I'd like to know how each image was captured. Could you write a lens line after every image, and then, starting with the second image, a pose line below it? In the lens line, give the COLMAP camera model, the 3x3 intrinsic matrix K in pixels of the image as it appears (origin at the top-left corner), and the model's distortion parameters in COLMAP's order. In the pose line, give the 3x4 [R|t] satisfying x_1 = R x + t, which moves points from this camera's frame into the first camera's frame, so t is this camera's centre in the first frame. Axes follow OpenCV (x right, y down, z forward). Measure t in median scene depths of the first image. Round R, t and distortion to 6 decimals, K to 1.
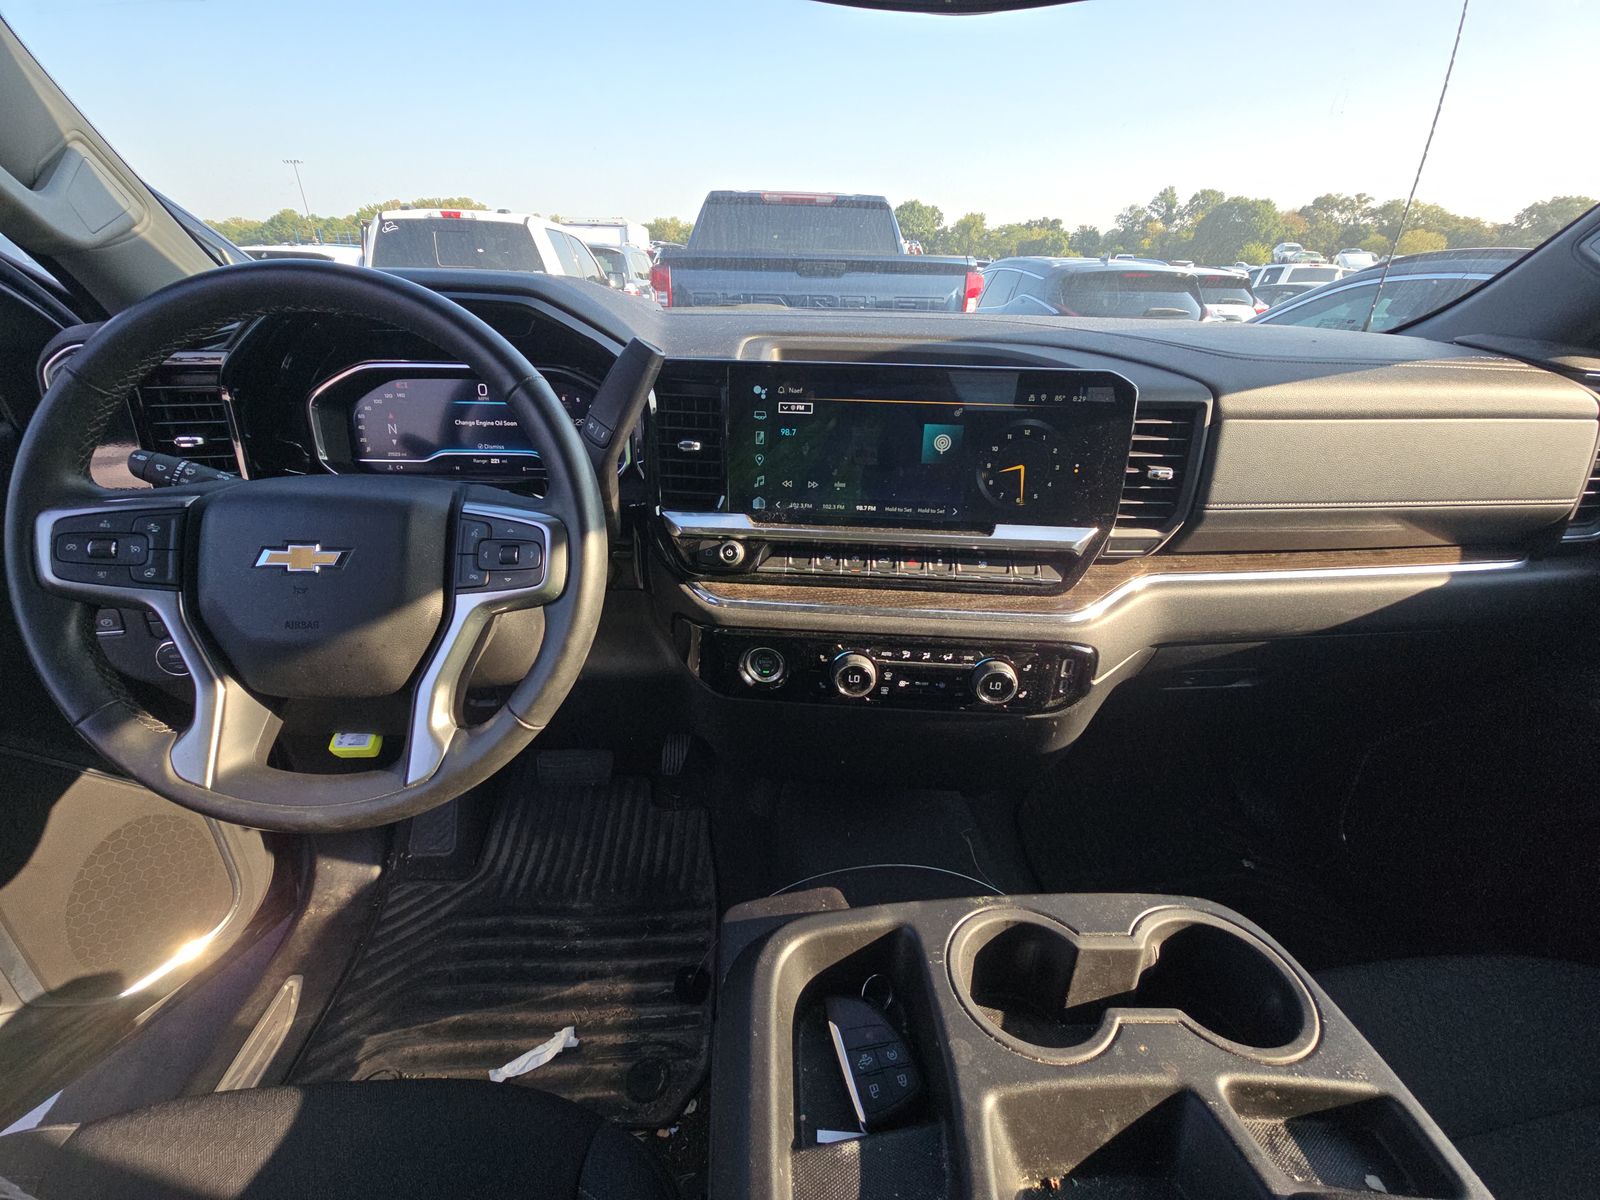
lens RADIAL K [[638.1, 0, 802.3], [0, 638.1, 594.9], [0, 0, 1]] dist [0.001802, -0.000572]
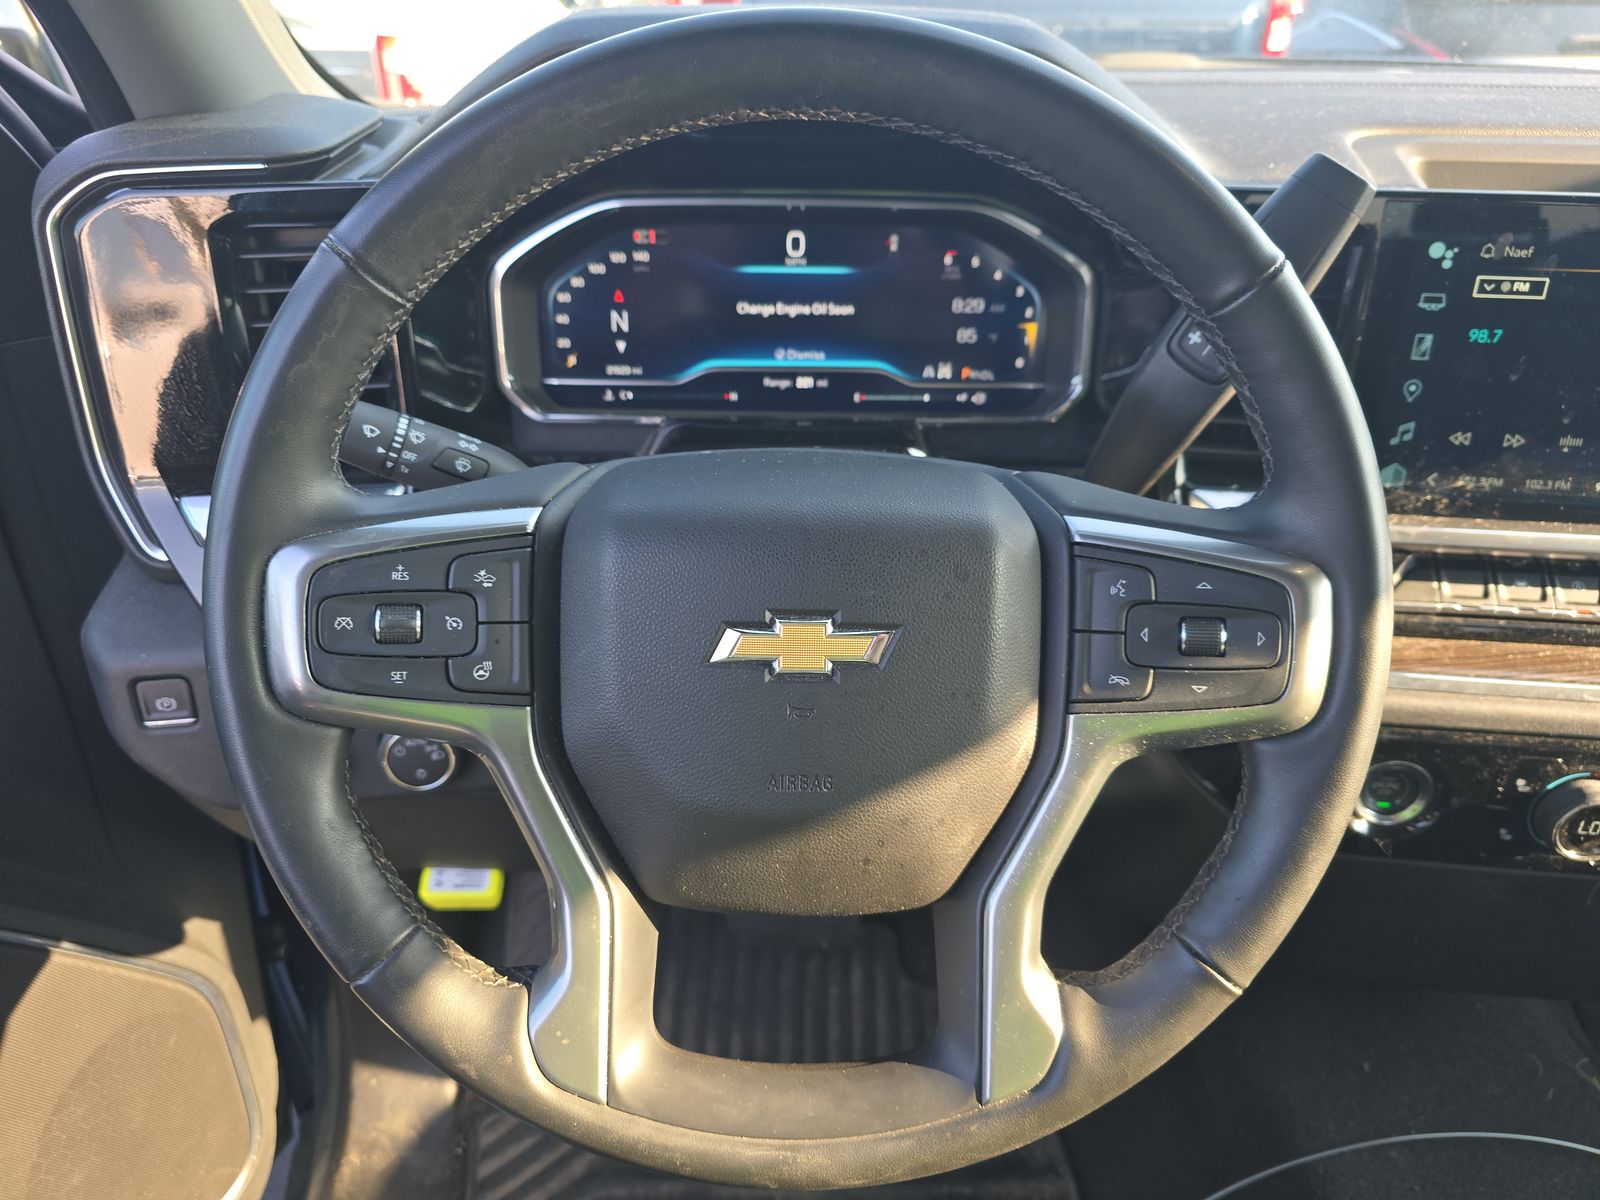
lens RADIAL K [[1080.9, 0, 802.5], [0, 1080.9, 604.8], [0, 0, 1]] dist [-0.002562, 0.002956]
pose [[0.999141, 0.007863, -0.040679, -0.521633], [-0.005352, 0.998094, 0.061473, -0.096835], [0.041085, -0.061202, 0.997279, 0.131171]]
